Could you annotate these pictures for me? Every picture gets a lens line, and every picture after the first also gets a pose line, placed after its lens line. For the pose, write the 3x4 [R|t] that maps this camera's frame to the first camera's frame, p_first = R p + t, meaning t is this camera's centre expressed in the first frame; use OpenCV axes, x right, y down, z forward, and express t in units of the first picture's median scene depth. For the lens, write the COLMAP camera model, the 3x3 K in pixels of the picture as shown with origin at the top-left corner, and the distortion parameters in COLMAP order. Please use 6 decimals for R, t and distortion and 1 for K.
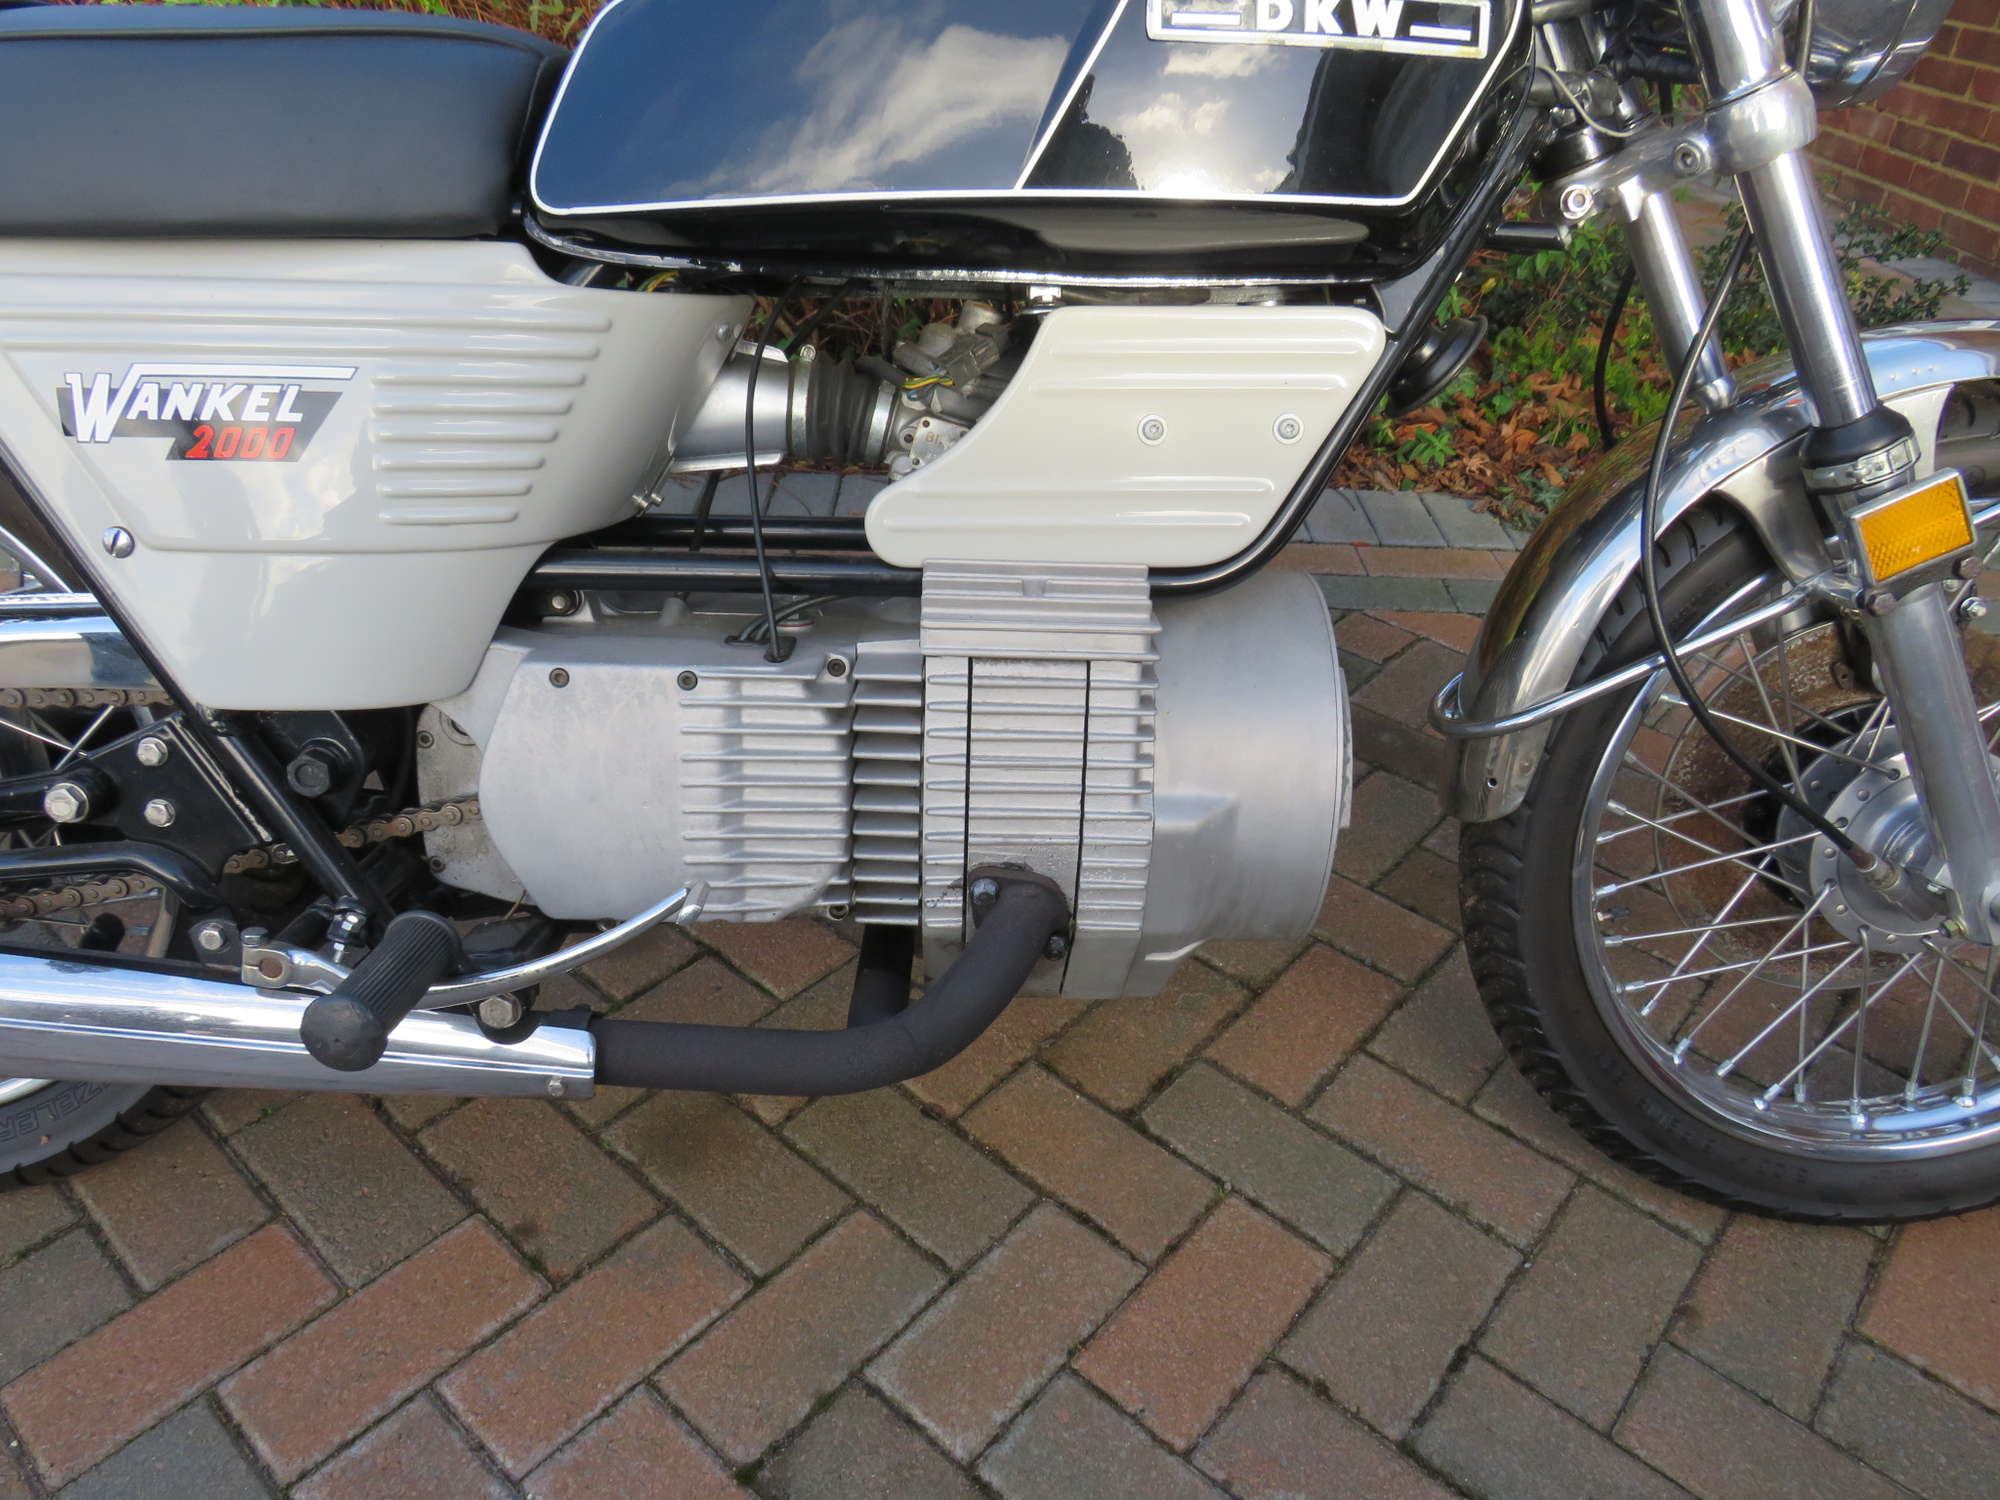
lens RADIAL K [[1410.4, 0, 993.6], [0, 1410.4, 751.3], [0, 0, 1]] dist [-0.026902, 0.006827]
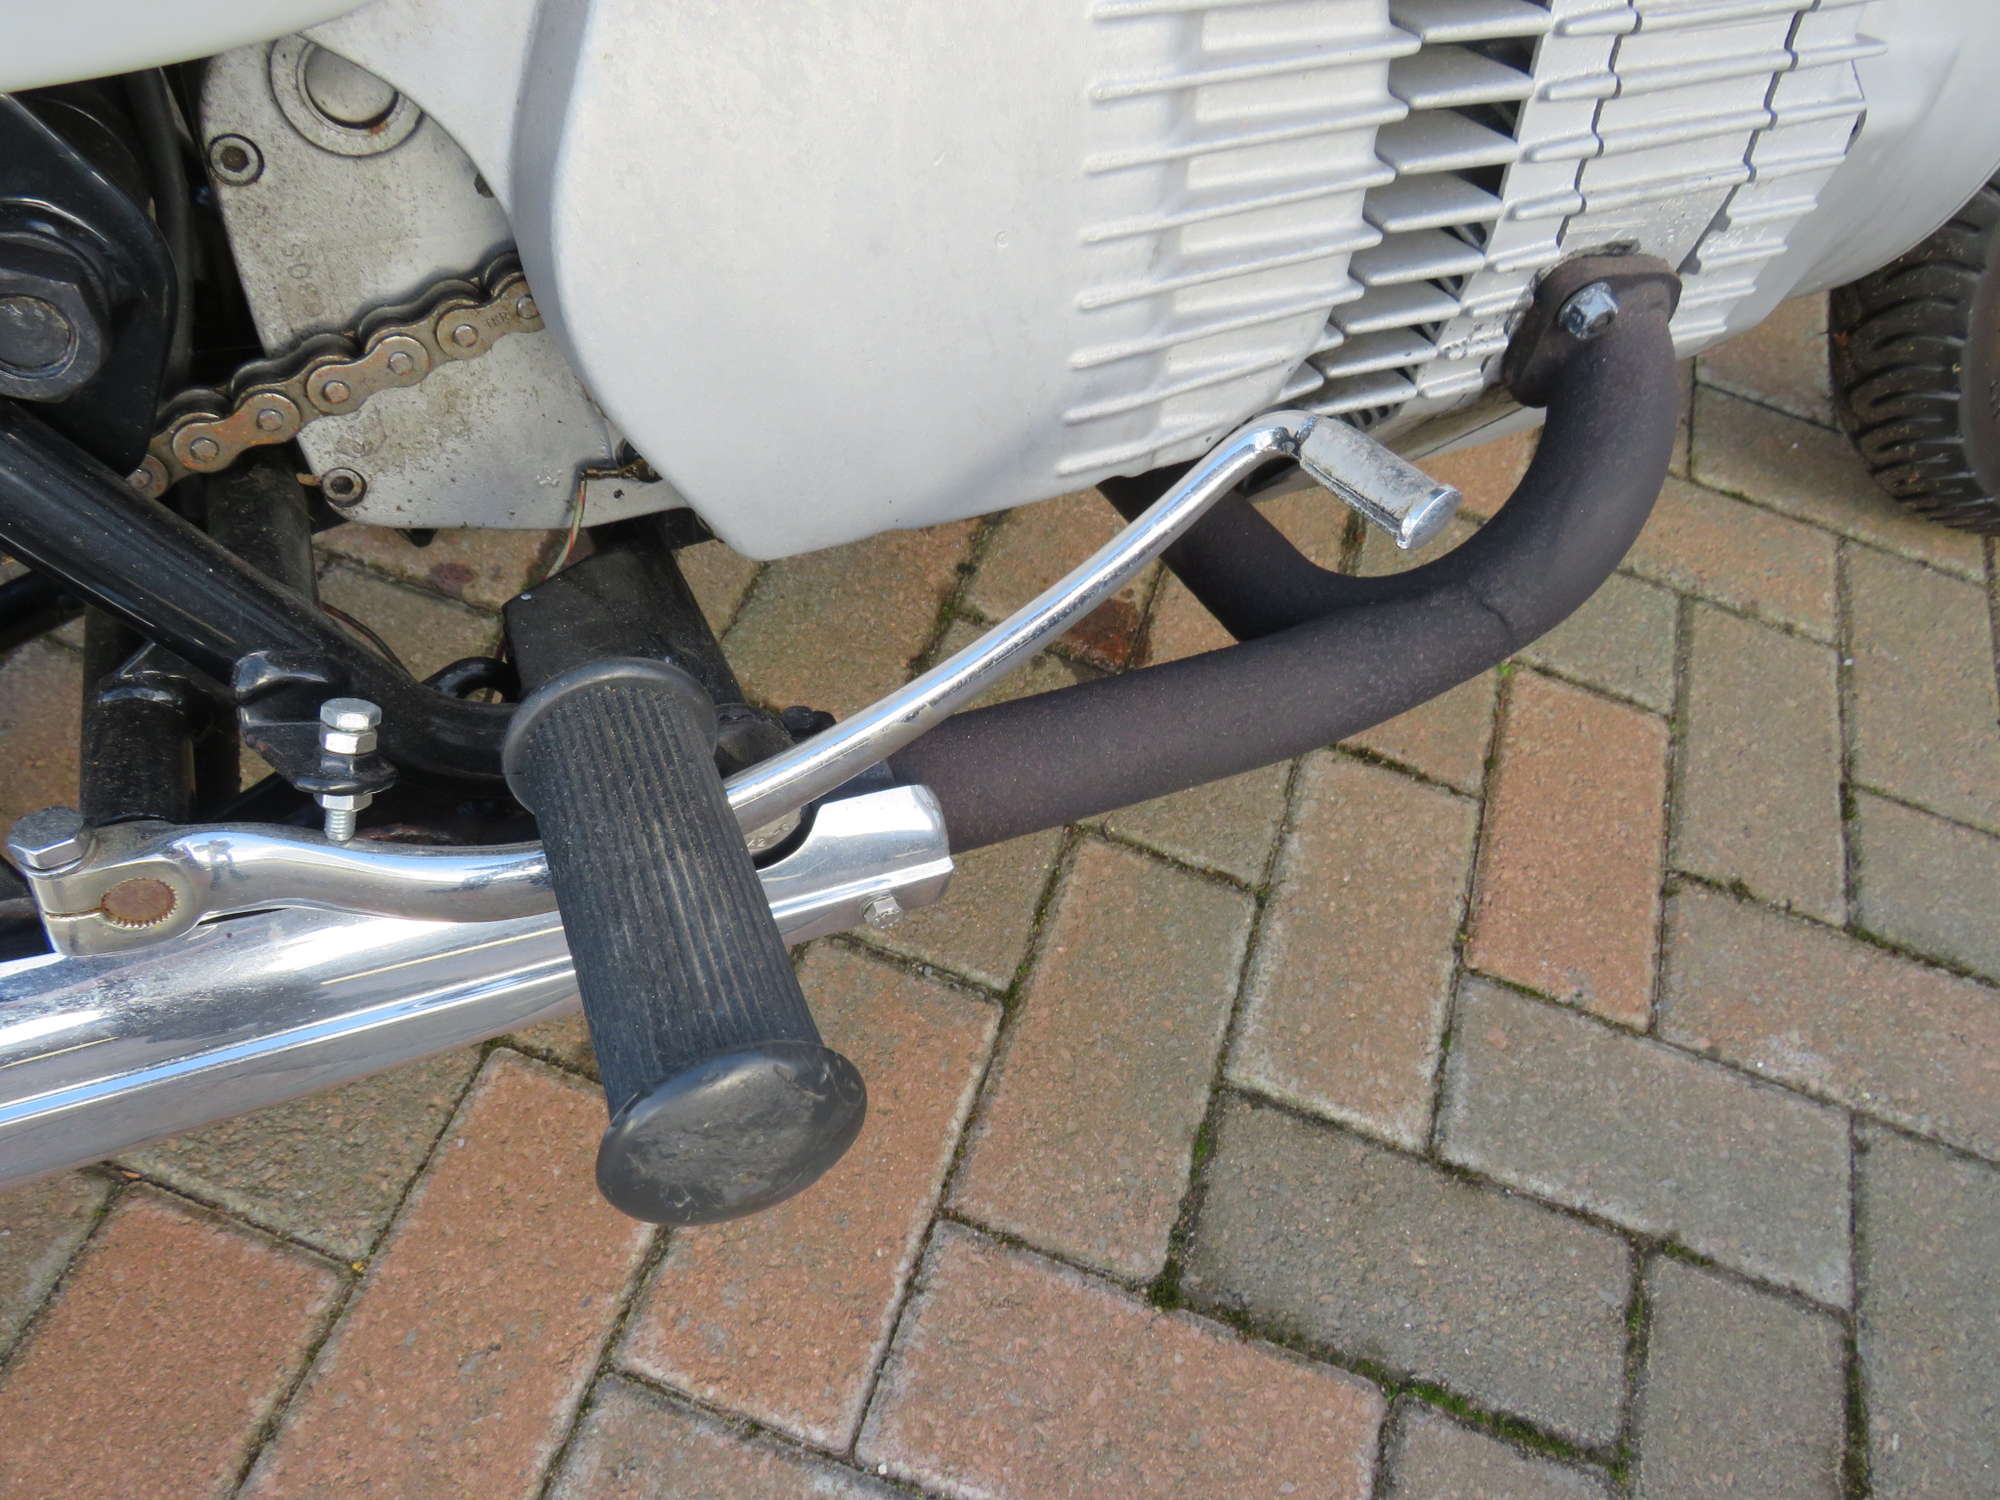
lens RADIAL K [[1410.4, 0, 993.6], [0, 1410.4, 747.4], [0, 0, 1]] dist [-0.026902, 0.006827]
pose [[0.917187, -0.272742, 0.290481, -0.368366], [0.120937, 0.885176, 0.449263, -0.011740], [-0.379660, -0.376929, 0.844857, 0.568816]]
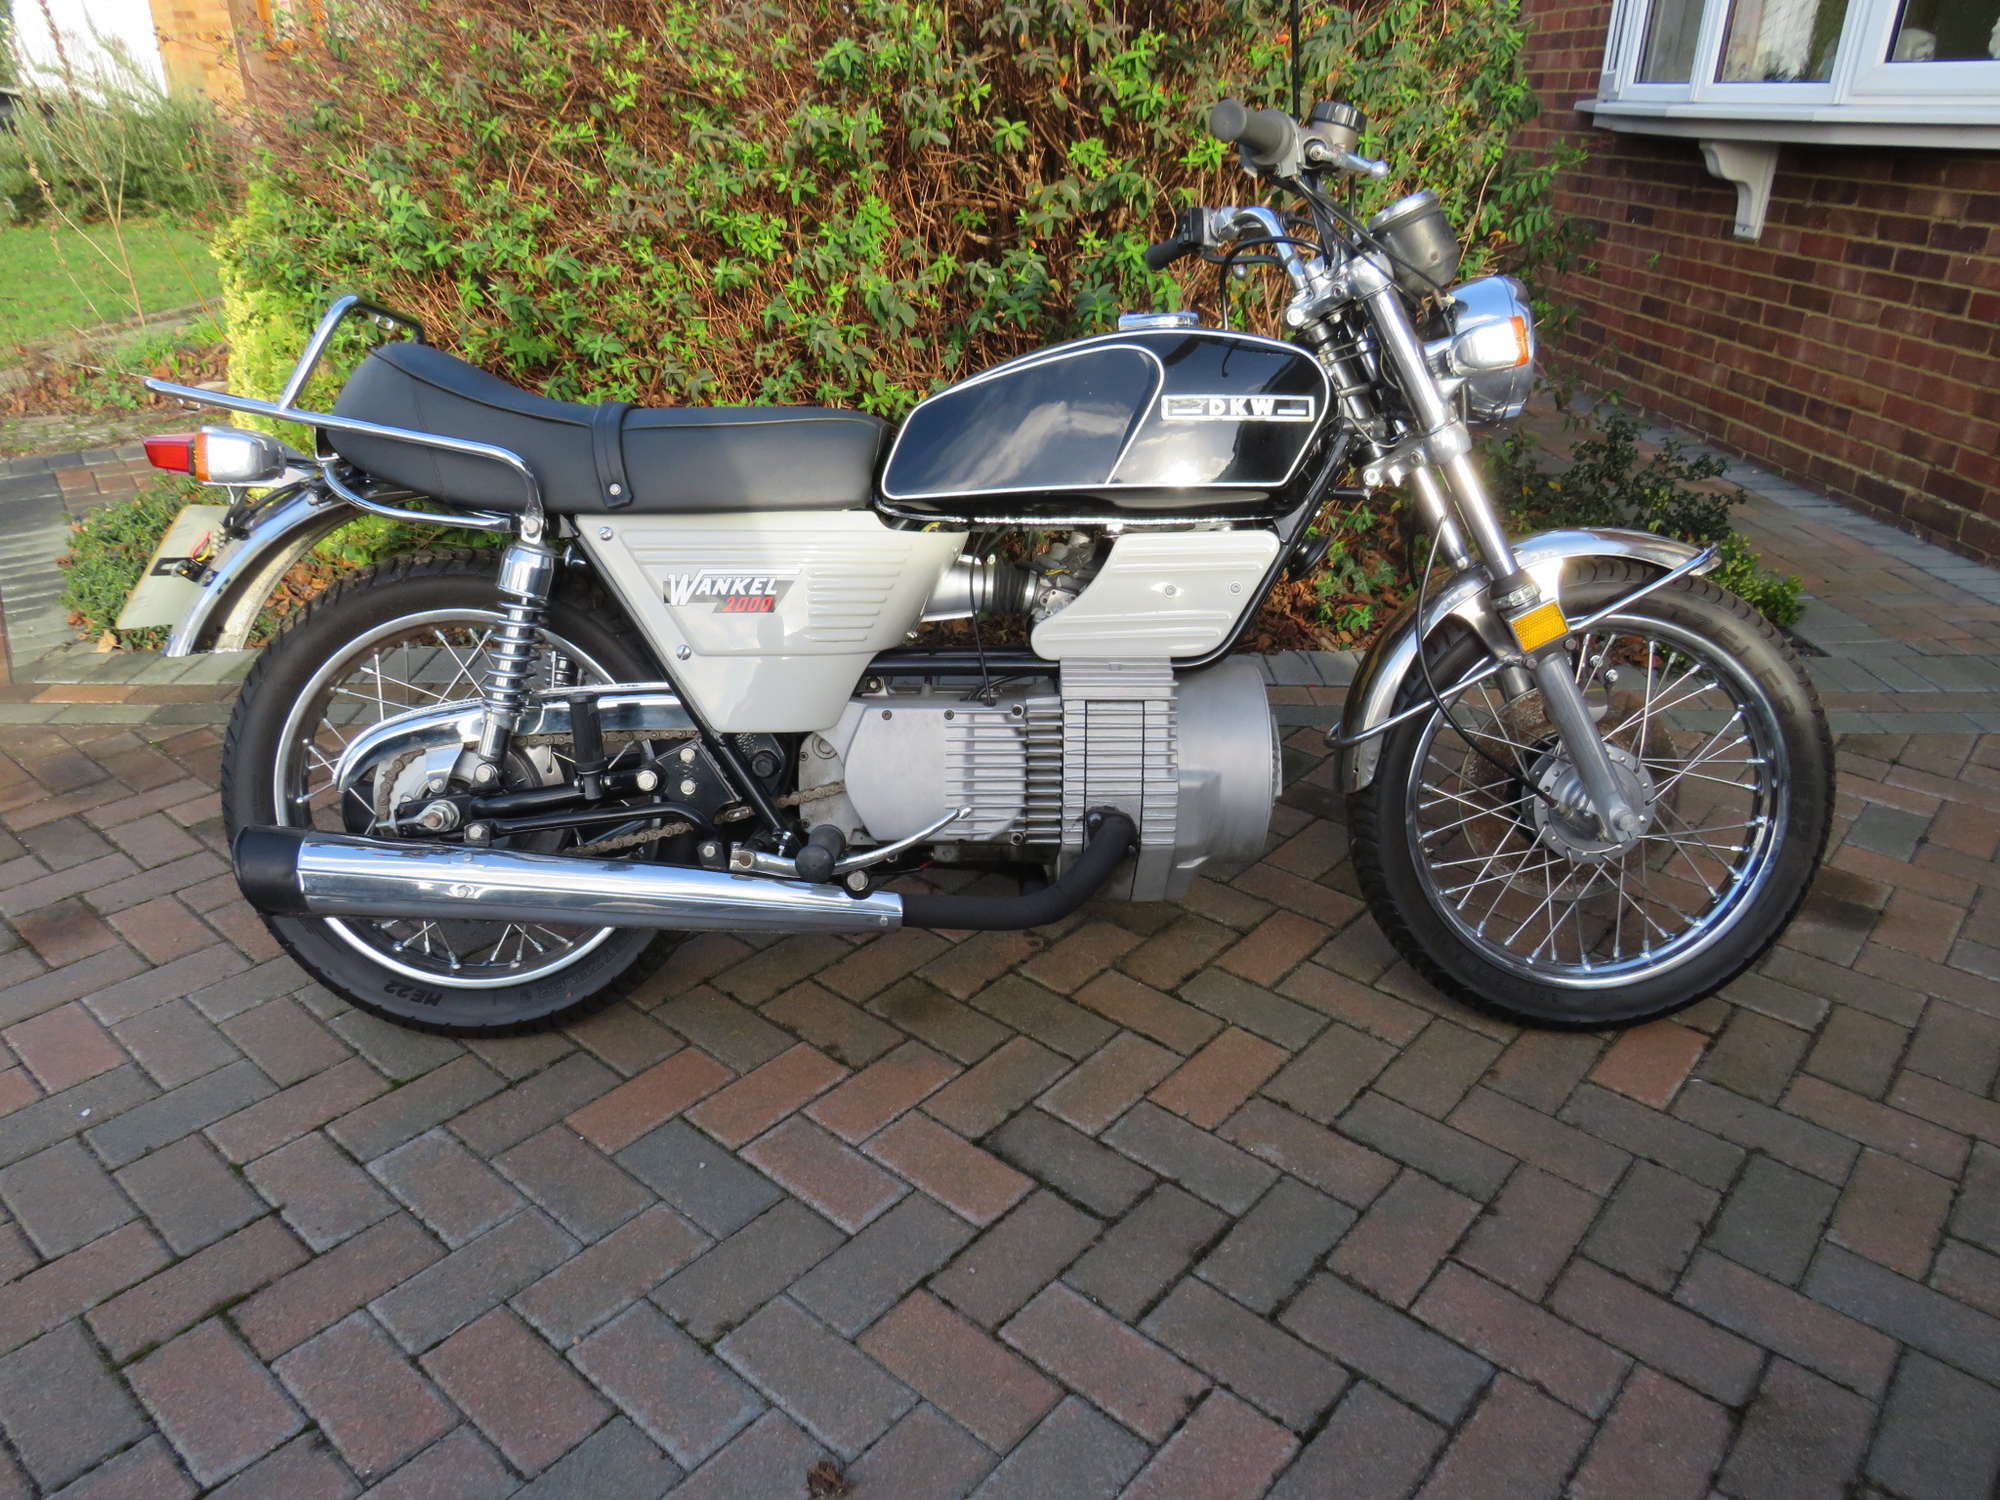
lens RADIAL K [[1410.4, 0, 1013.6], [0, 1410.4, 759.4], [0, 0, 1]] dist [-0.026902, 0.006827]
pose [[0.999584, -0.027079, 0.009939, -0.131558], [0.028219, 0.989400, -0.142445, 0.278611], [-0.005976, 0.142666, 0.989753, -0.924045]]
